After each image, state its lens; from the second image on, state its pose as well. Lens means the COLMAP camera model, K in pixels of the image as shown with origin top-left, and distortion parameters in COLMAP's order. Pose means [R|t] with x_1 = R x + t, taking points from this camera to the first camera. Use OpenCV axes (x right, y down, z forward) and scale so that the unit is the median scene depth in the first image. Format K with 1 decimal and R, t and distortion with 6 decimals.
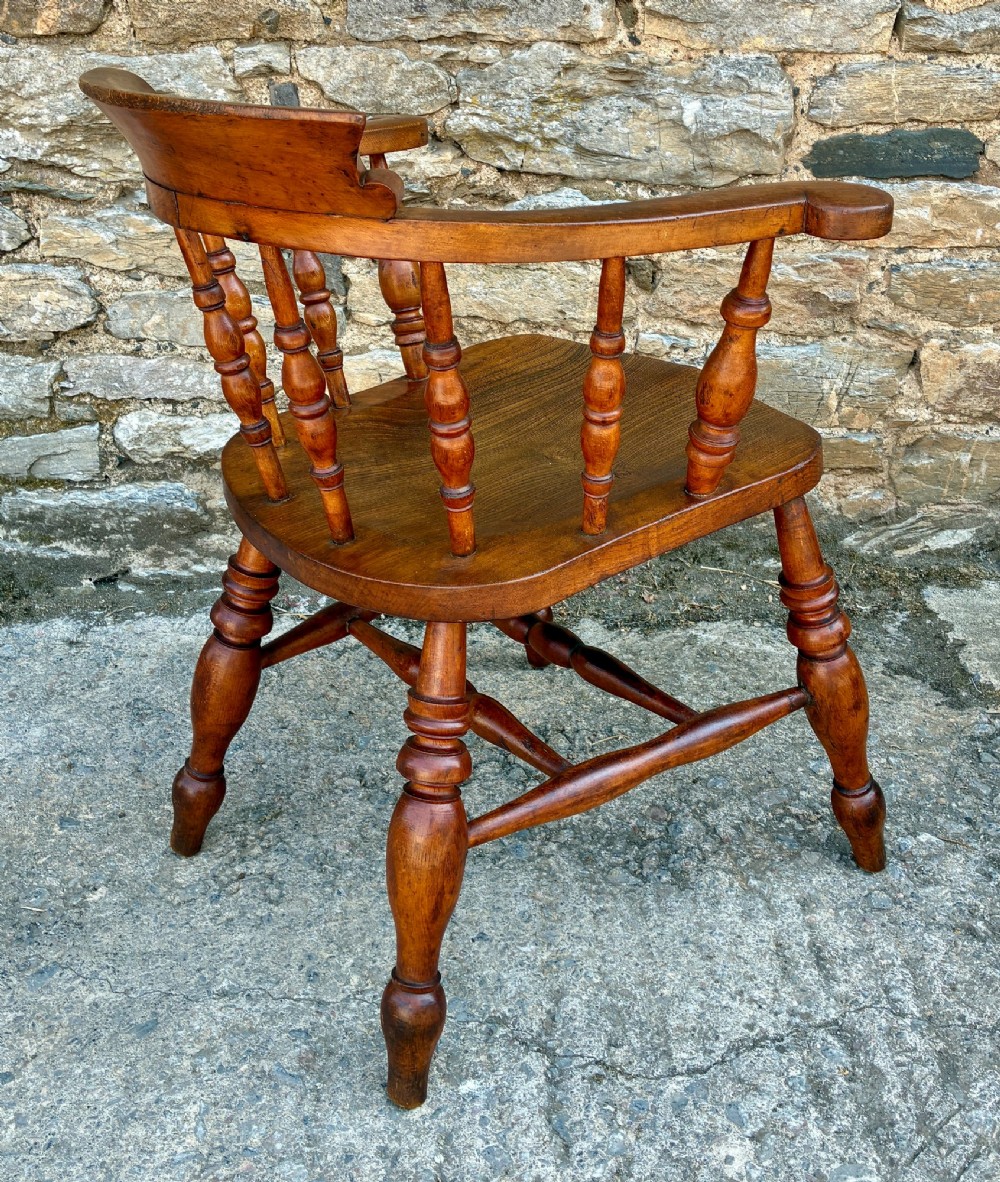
lens RADIAL K [[1333.8, 0, 523.4], [0, 1333.8, 432.4], [0, 0, 1]] dist [0.022451, 0.000000]
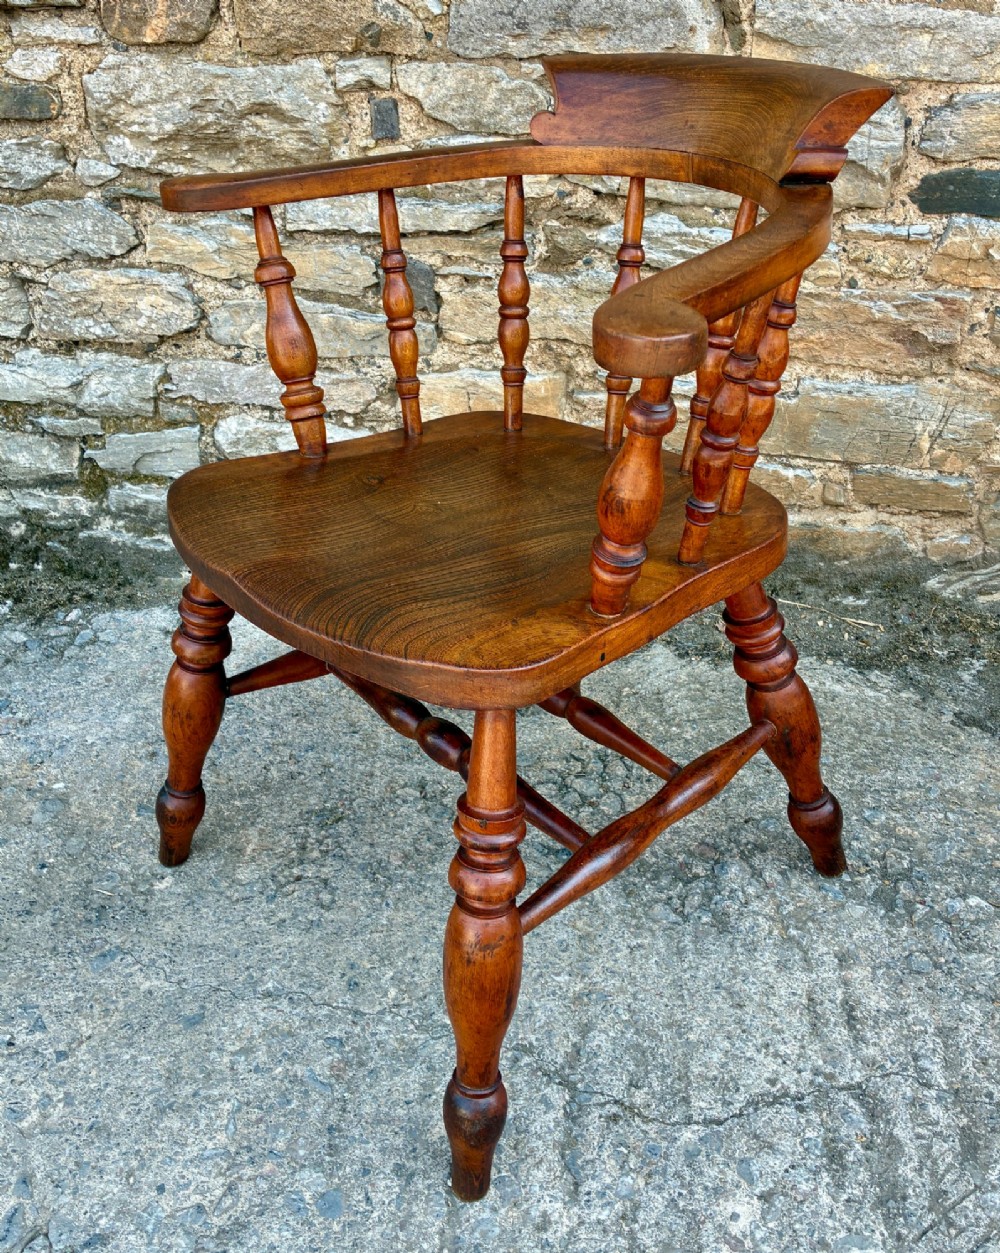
lens RADIAL K [[1268.1, 0, 523.3], [0, 1268.1, 513.2], [0, 0, 1]] dist [0.020561, 0.000000]
pose [[0.993463, 0.060899, -0.096558, 0.034959], [-0.053343, 0.995447, 0.078990, -0.032949], [0.100928, -0.073323, 0.992188, 0.044264]]
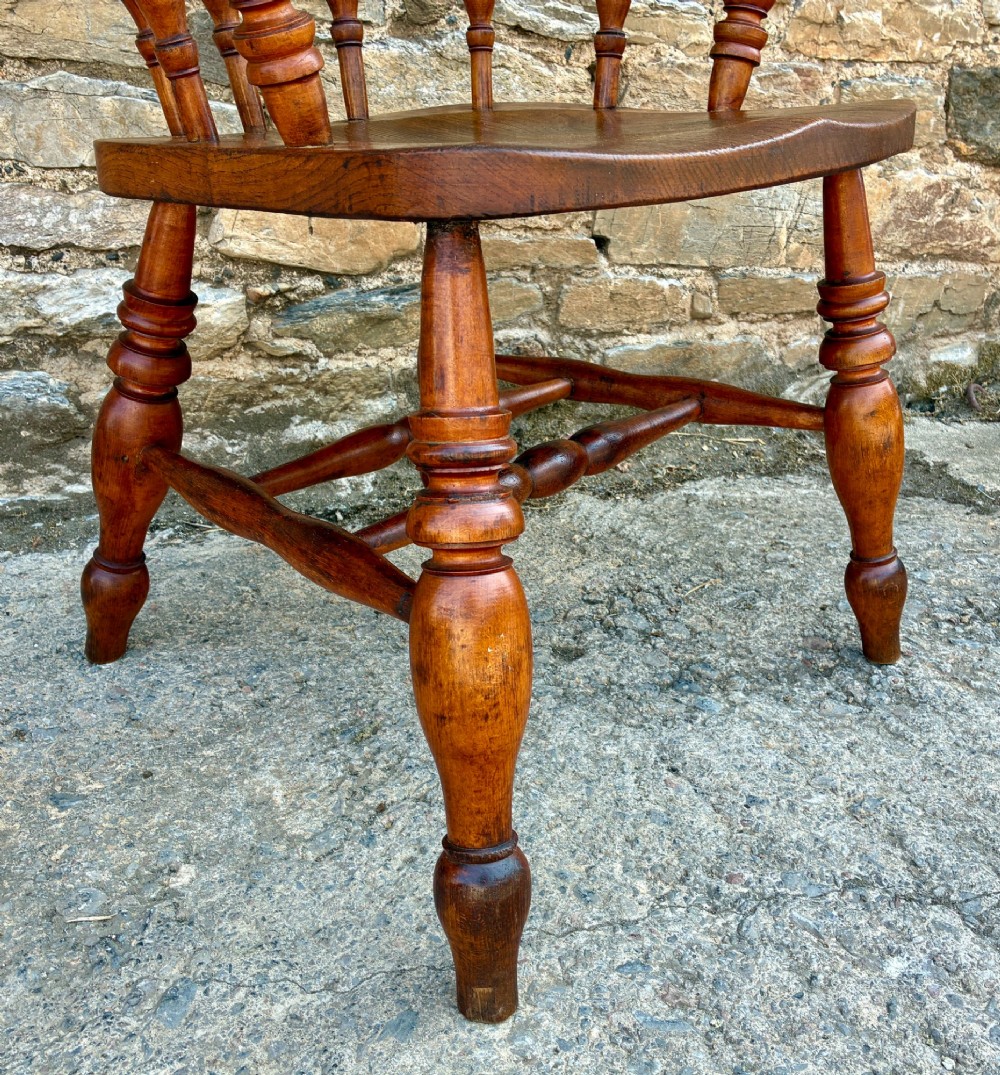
lens RADIAL K [[1134.1, 0, 550.8], [0, 1134.1, 551.7], [0, 0, 1]] dist [0.017273, 0.000000]
pose [[0.915371, -0.124366, 0.382921, -0.281785], [0.104596, 0.991897, 0.072113, 0.135241], [-0.388787, -0.025959, 0.920962, 0.343919]]
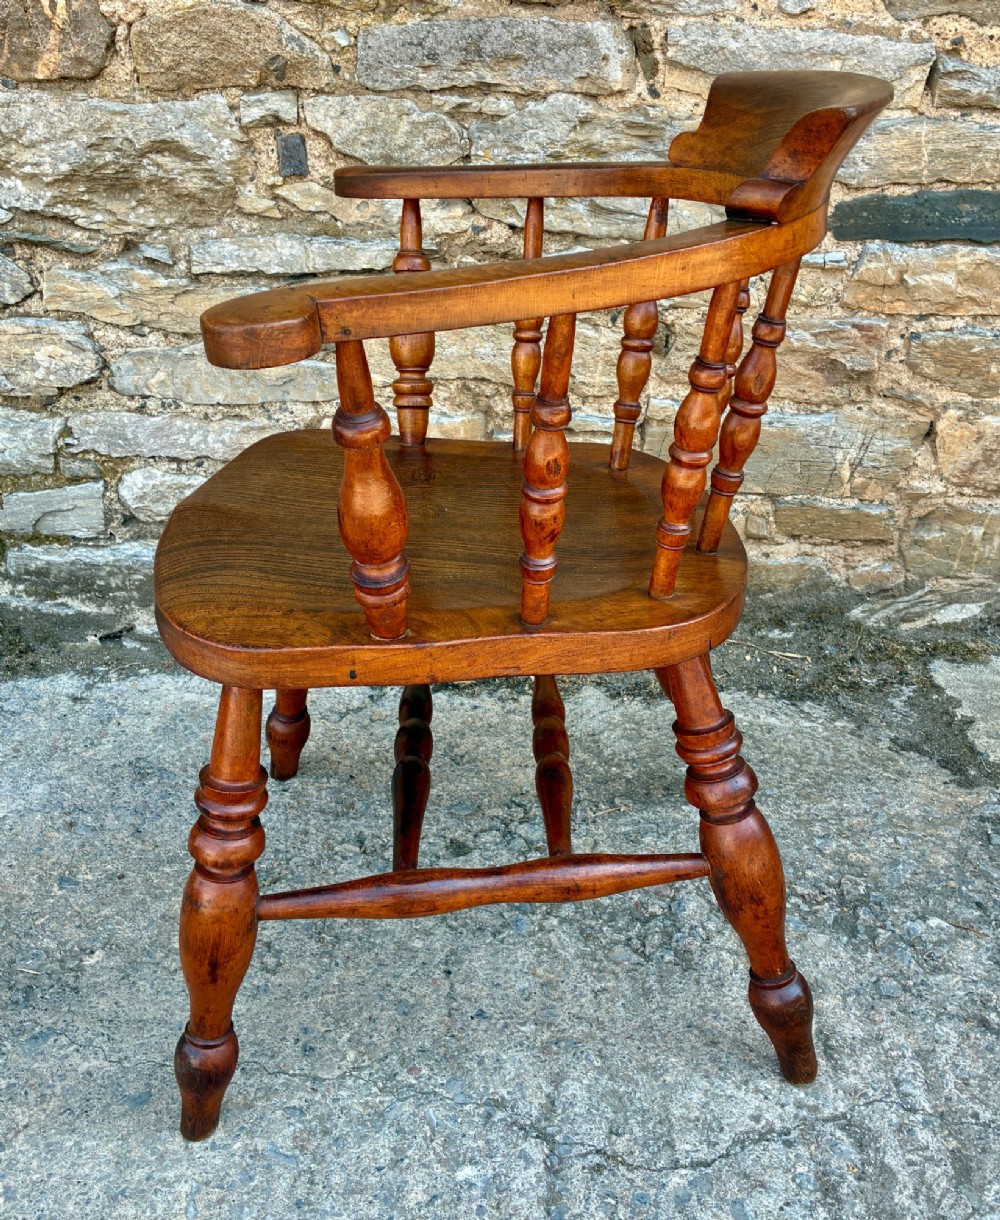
lens RADIAL K [[1259.0, 0, 493.7], [0, 1259.0, 558.3], [0, 0, 1]] dist [0.021338, 0.000000]
pose [[0.999589, 0.019727, -0.020792, -0.006851], [-0.018570, 0.998344, 0.054444, -0.006091], [0.021832, -0.054035, 0.998300, 0.071067]]
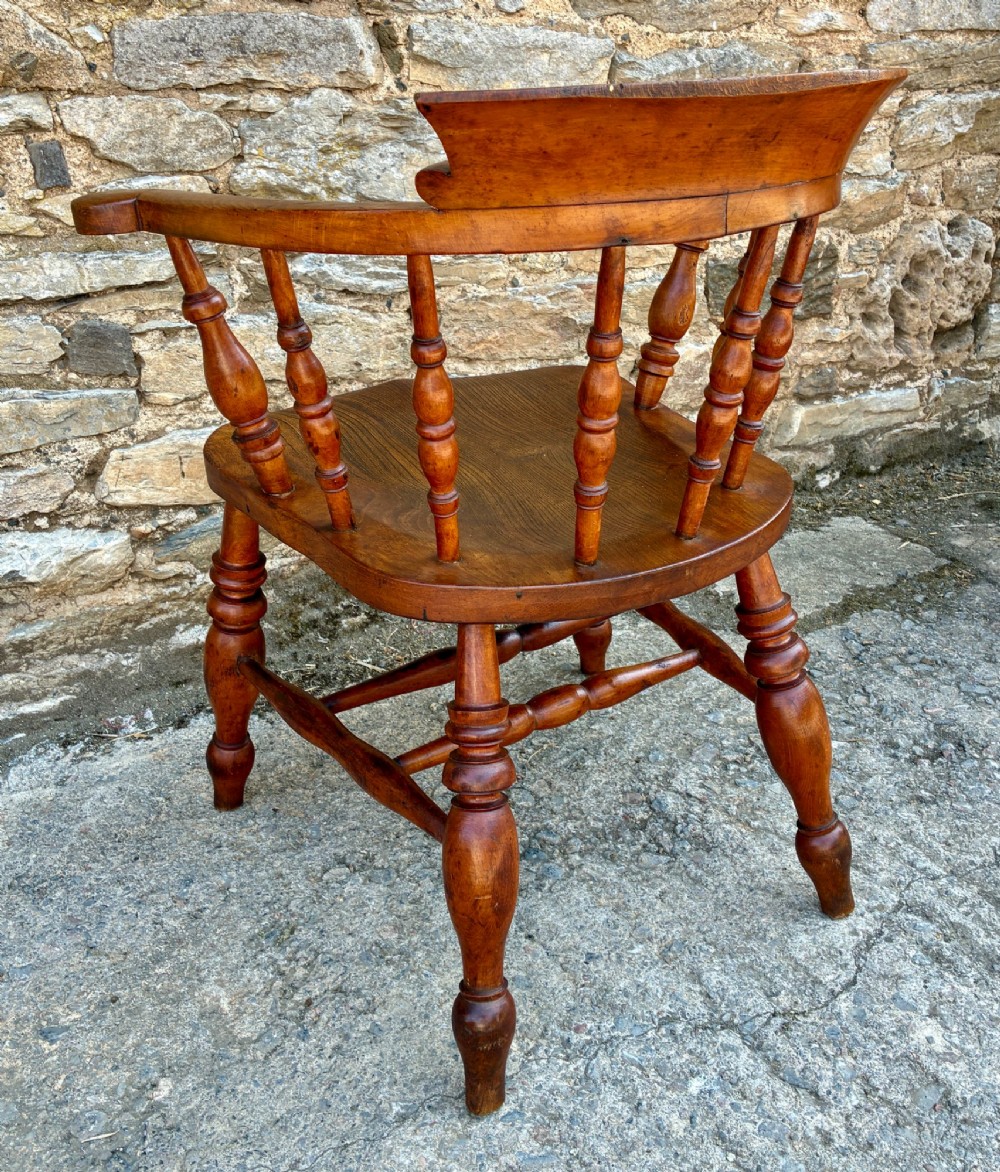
lens RADIAL K [[1179.0, 0, 537.3], [0, 1179.0, 525.1], [0, 0, 1]] dist [0.020642, 0.000000]
pose [[0.845133, -0.198488, 0.496339, -0.341780], [0.184356, 0.979767, 0.077904, -0.017234], [-0.501759, 0.025664, 0.864626, 0.178831]]
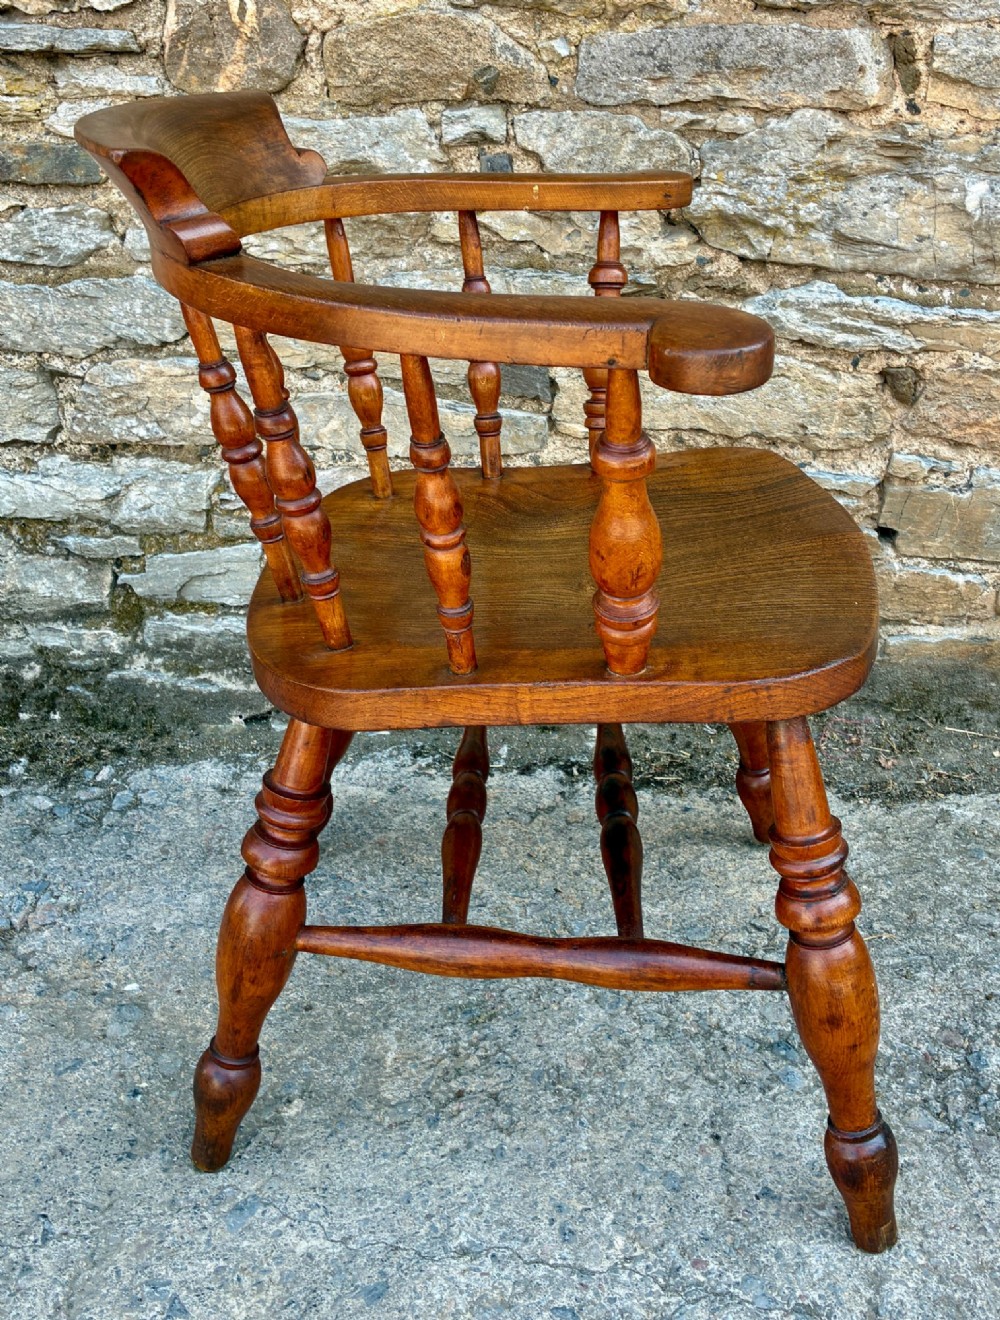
lens RADIAL K [[1388.6, 0, 508.5], [0, 1388.6, 546.4], [0, 0, 1]] dist [0.019504, 0.000000]
pose [[0.998478, 0.029068, -0.046860, -0.122993], [-0.028741, 0.999558, 0.007643, -0.016305], [0.047062, -0.006285, 0.998872, 0.107317]]
